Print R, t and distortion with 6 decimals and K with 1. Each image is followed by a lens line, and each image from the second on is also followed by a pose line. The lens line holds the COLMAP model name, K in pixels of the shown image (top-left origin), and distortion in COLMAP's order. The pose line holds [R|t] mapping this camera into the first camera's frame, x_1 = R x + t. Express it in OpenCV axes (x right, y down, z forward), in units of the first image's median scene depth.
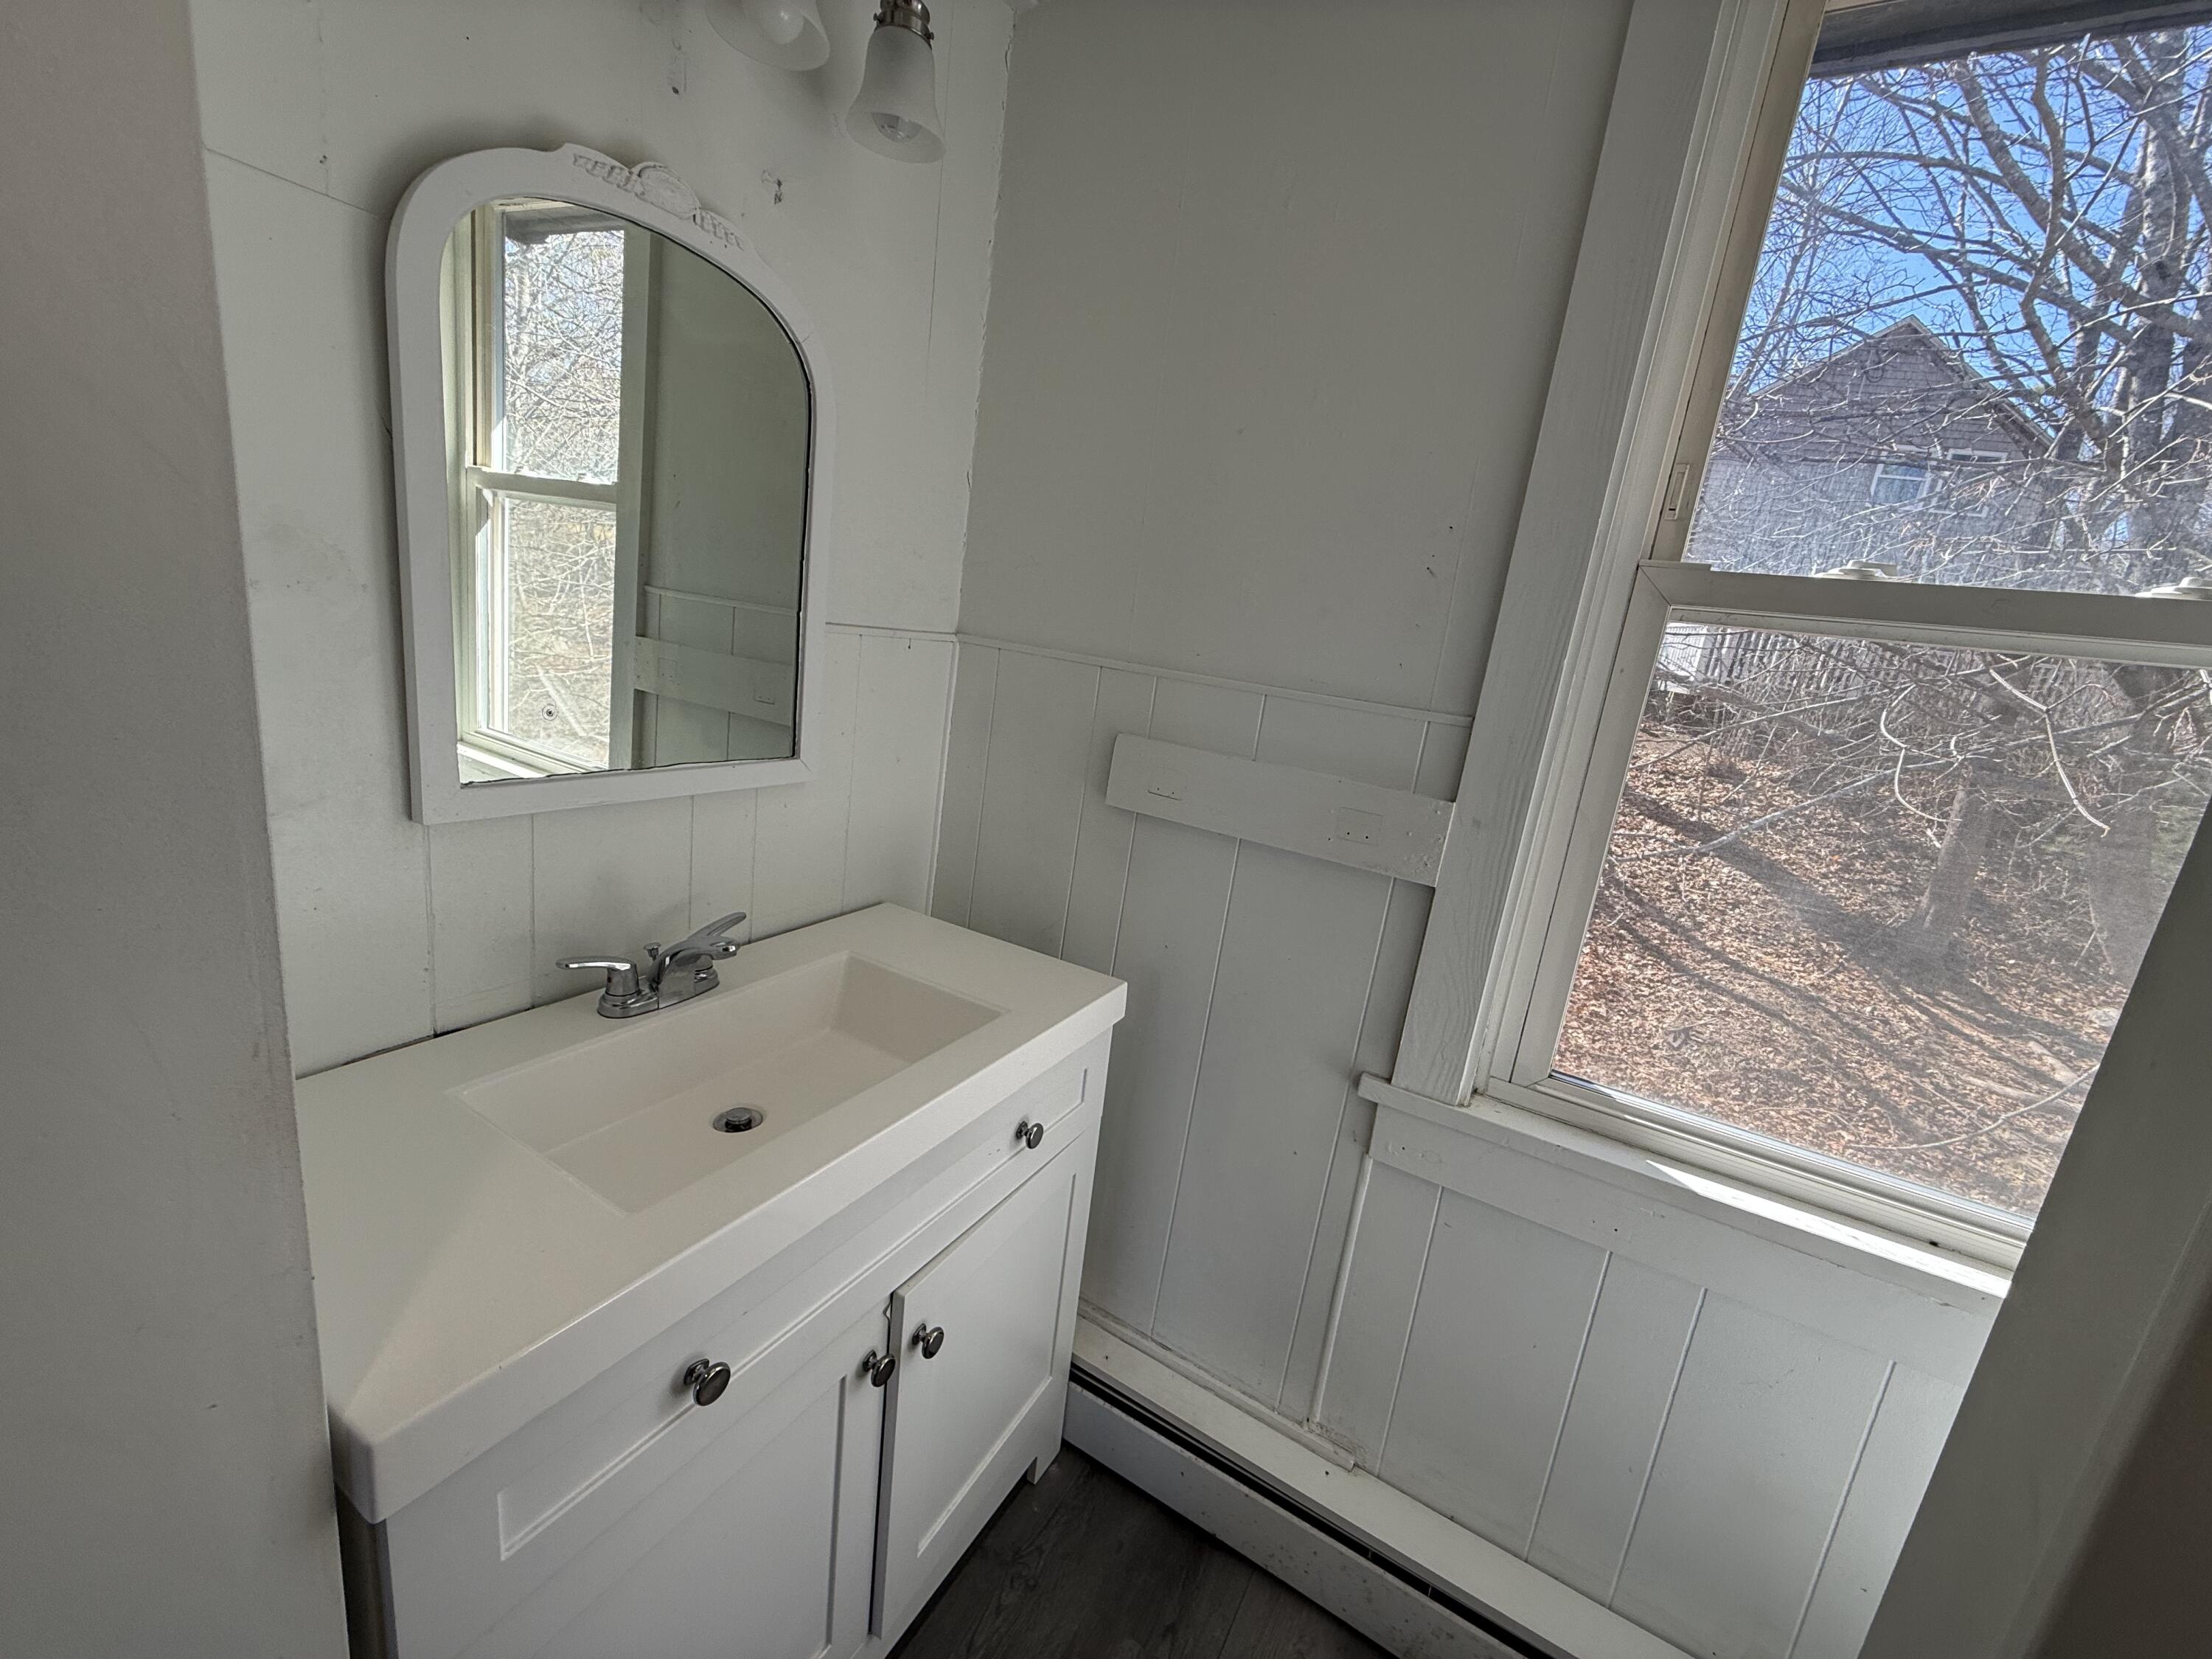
lens RADIAL K [[878.6, 0, 1103.0], [0, 878.6, 825.2], [0, 0, 1]] dist [-0.000306, -0.000561]
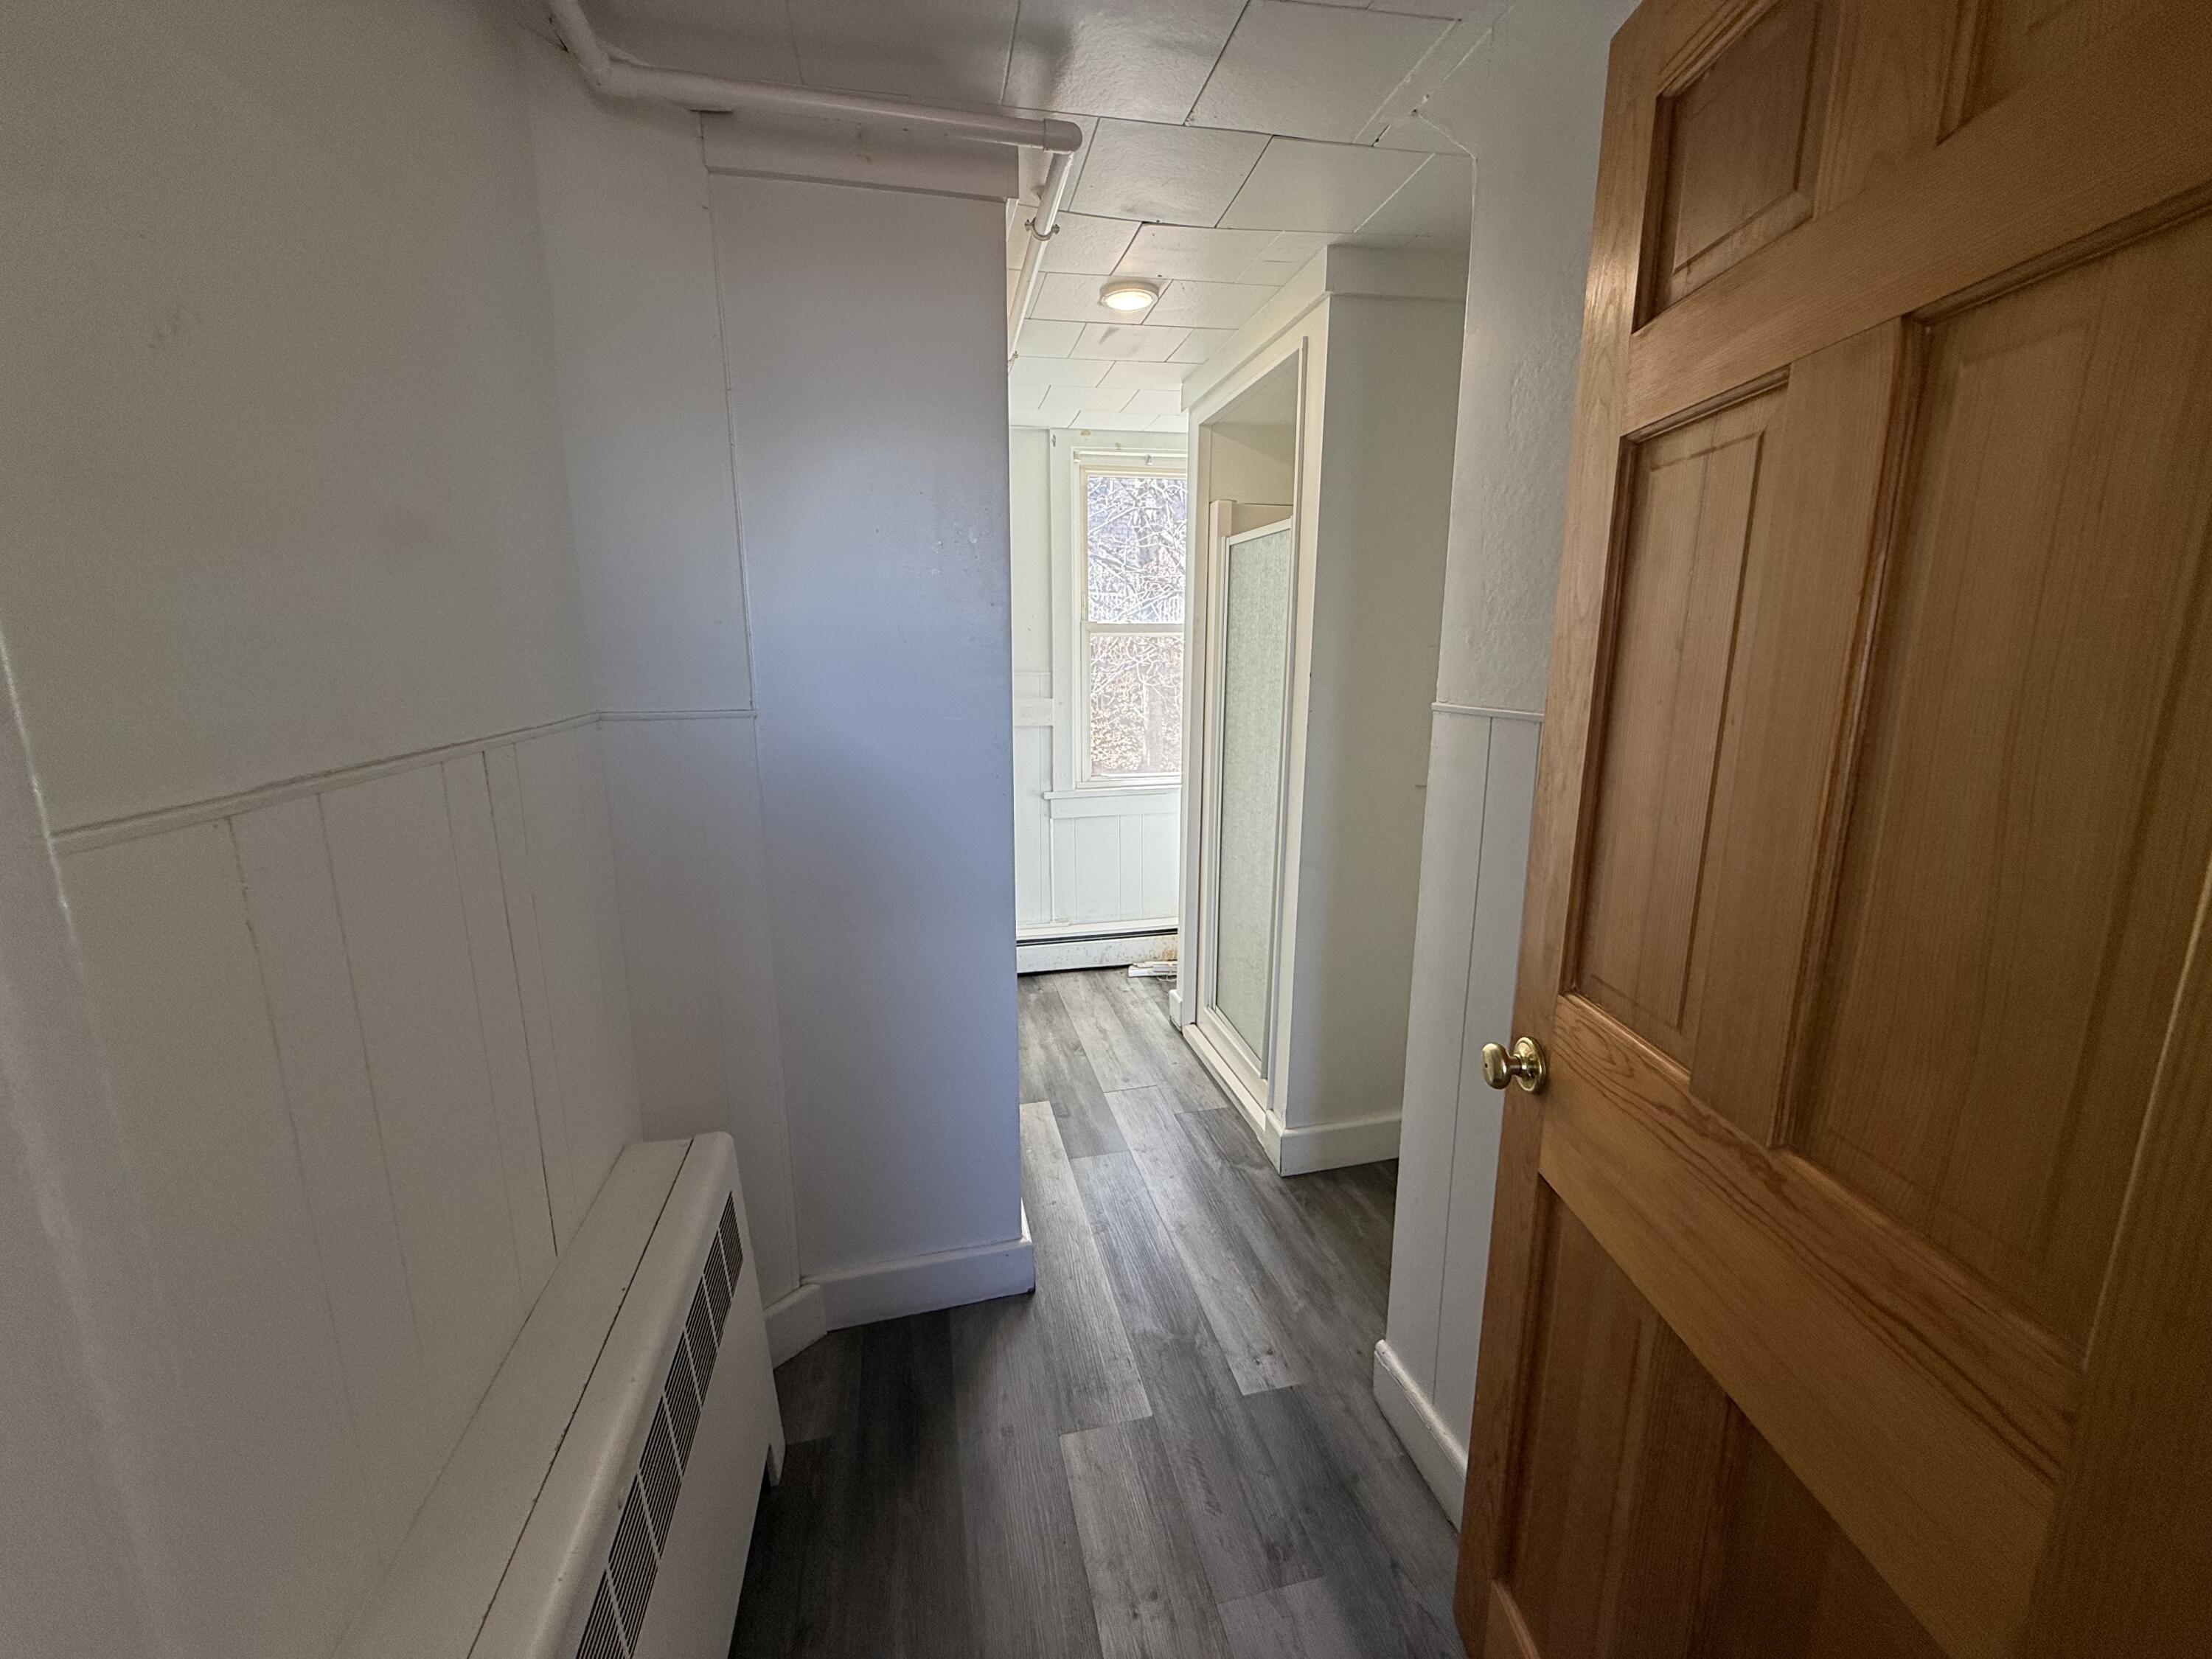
lens RADIAL K [[878.6, 0, 1106.8], [0, 878.6, 829.6], [0, 0, 1]] dist [-0.000306, -0.000561]
pose [[0.724145, -0.261786, 0.638029, -0.182329], [0.239145, 0.963069, 0.123729, 0.009376], [-0.646856, 0.062984, 0.760006, -0.174168]]
